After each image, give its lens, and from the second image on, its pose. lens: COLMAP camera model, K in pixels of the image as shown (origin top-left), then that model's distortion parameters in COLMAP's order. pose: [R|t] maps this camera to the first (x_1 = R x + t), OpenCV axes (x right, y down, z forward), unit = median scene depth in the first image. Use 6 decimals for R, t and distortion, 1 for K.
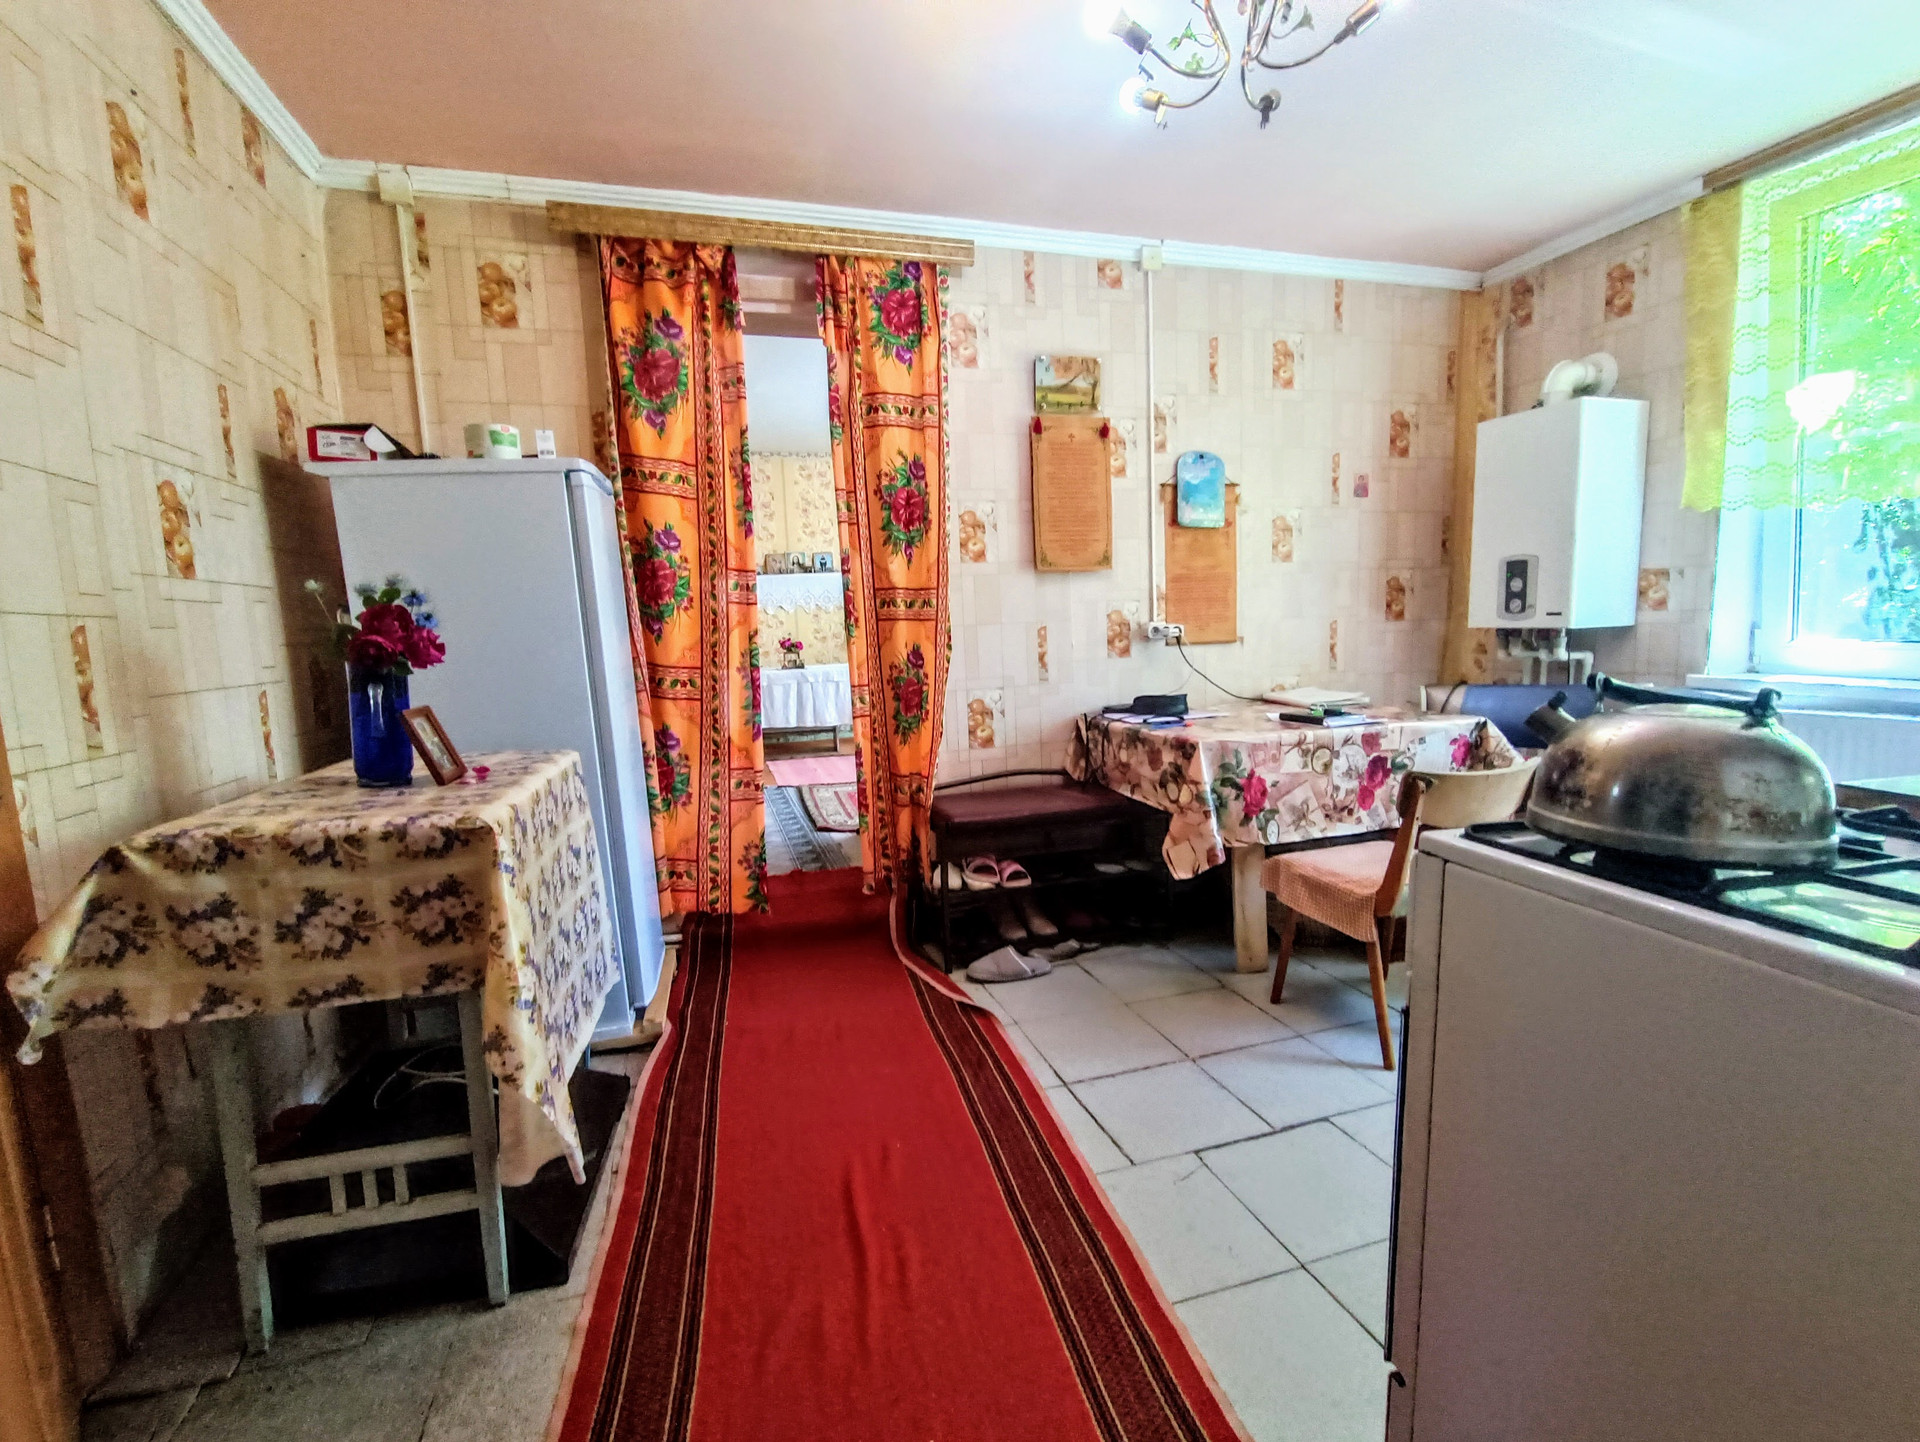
lens RADIAL K [[877.0, 0, 958.5], [0, 877.0, 730.7], [0, 0, 1]] dist [-0.013556, 0.005890]
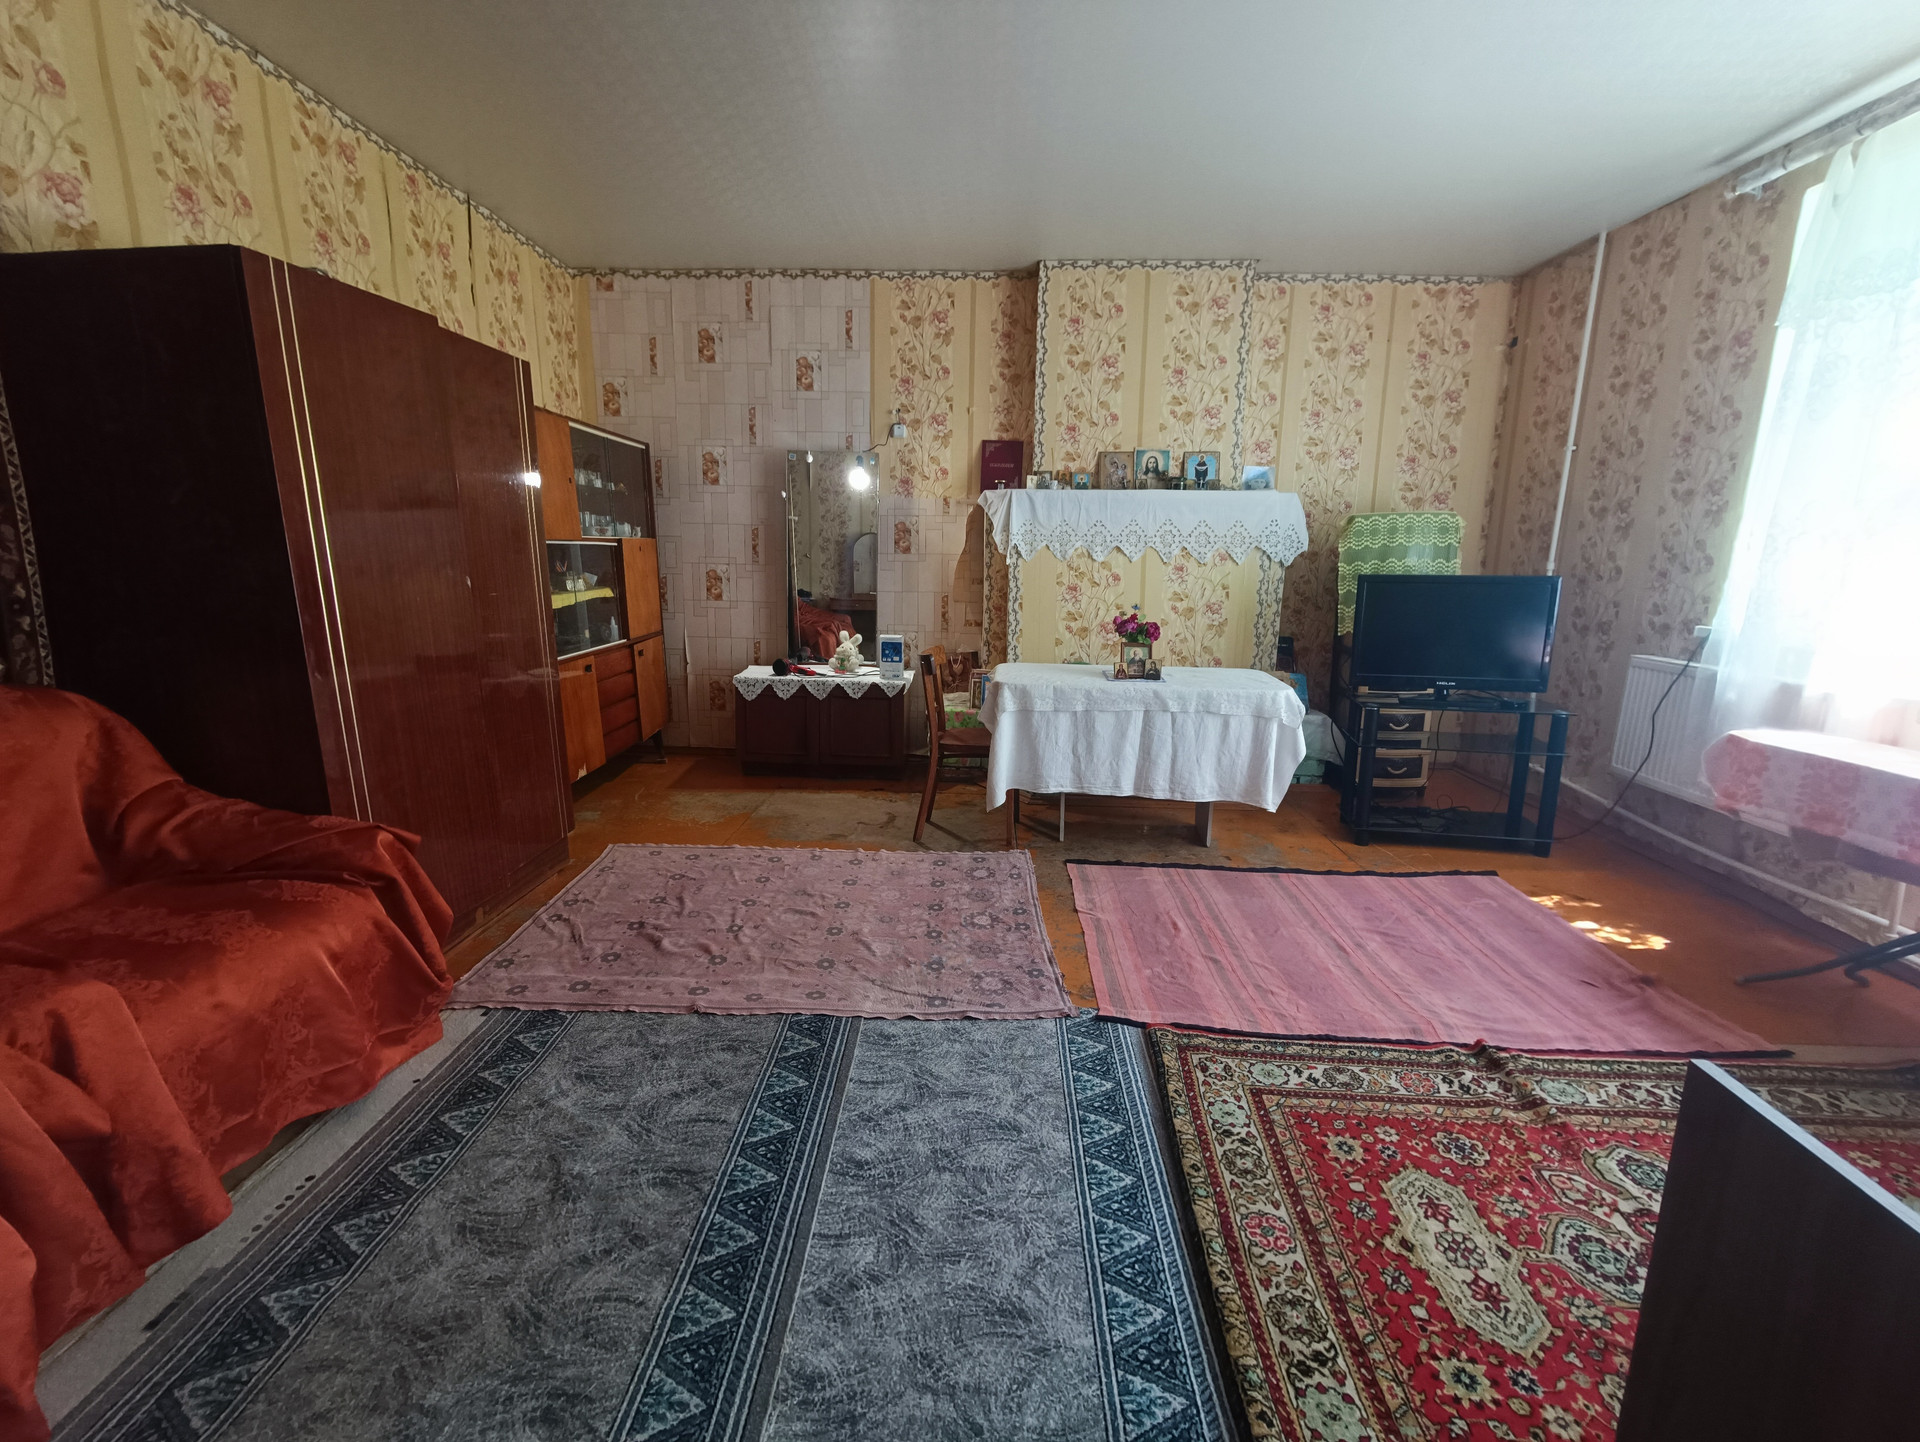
lens RADIAL K [[877.0, 0, 958.5], [0, 877.0, 730.7], [0, 0, 1]] dist [-0.013556, 0.005890]
pose [[0.943201, 0.115072, -0.311657, -0.111160], [-0.089477, 0.991422, 0.095265, -0.070661], [0.319946, -0.061968, 0.945407, 0.434347]]
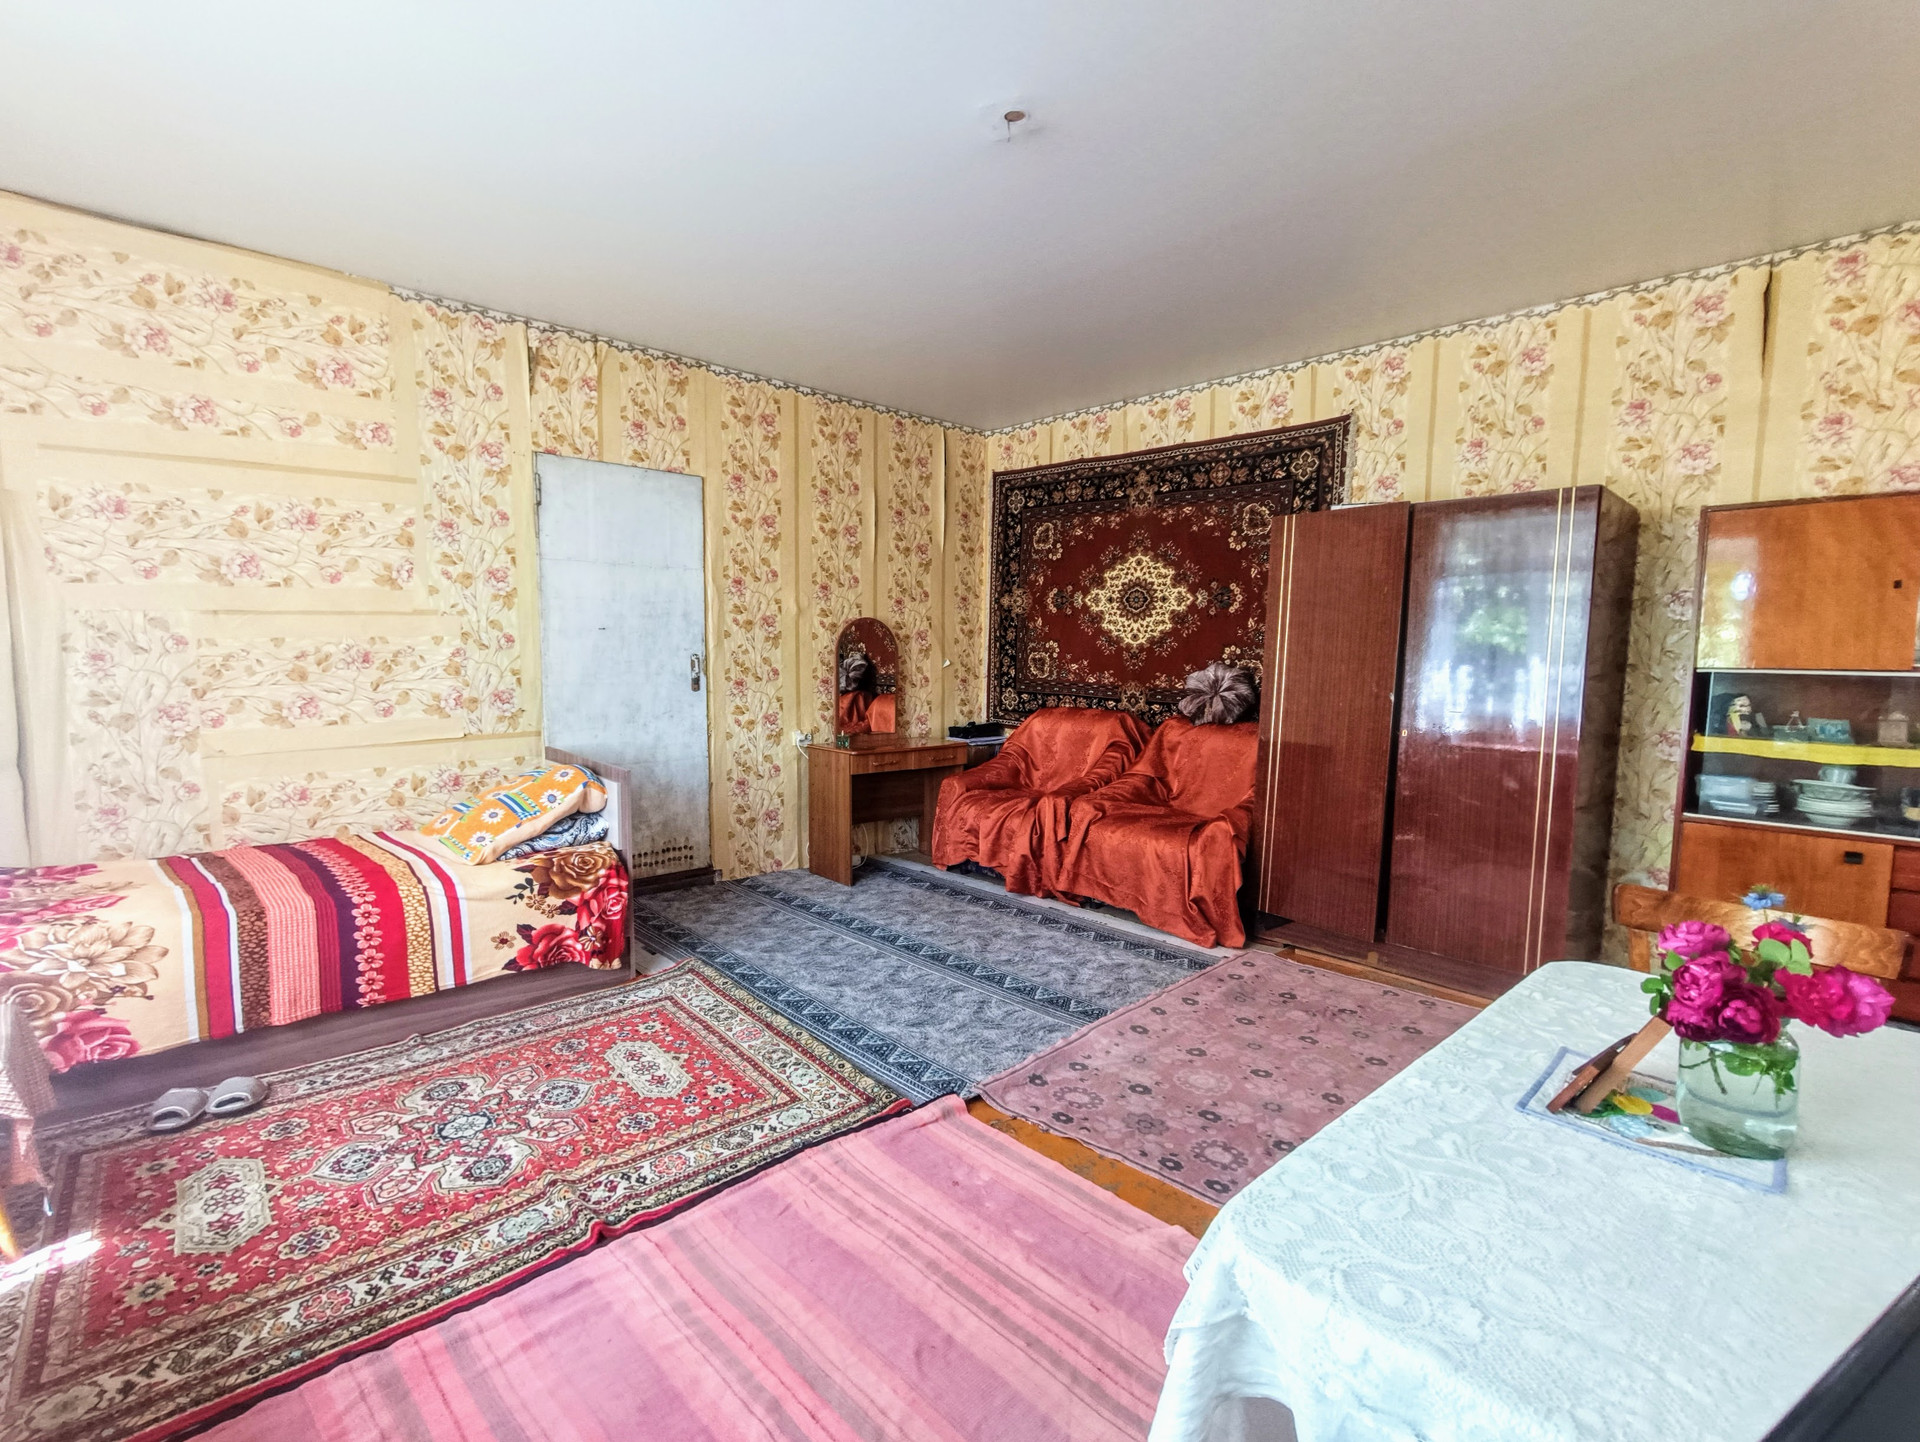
lens RADIAL K [[877.0, 0, 958.5], [0, 877.0, 730.7], [0, 0, 1]] dist [-0.013556, 0.005890]
pose [[-0.896900, 0.062770, -0.437755, -0.023109], [-0.039691, 0.974455, 0.221049, -0.145125], [0.440448, 0.215633, -0.871497, 0.951717]]
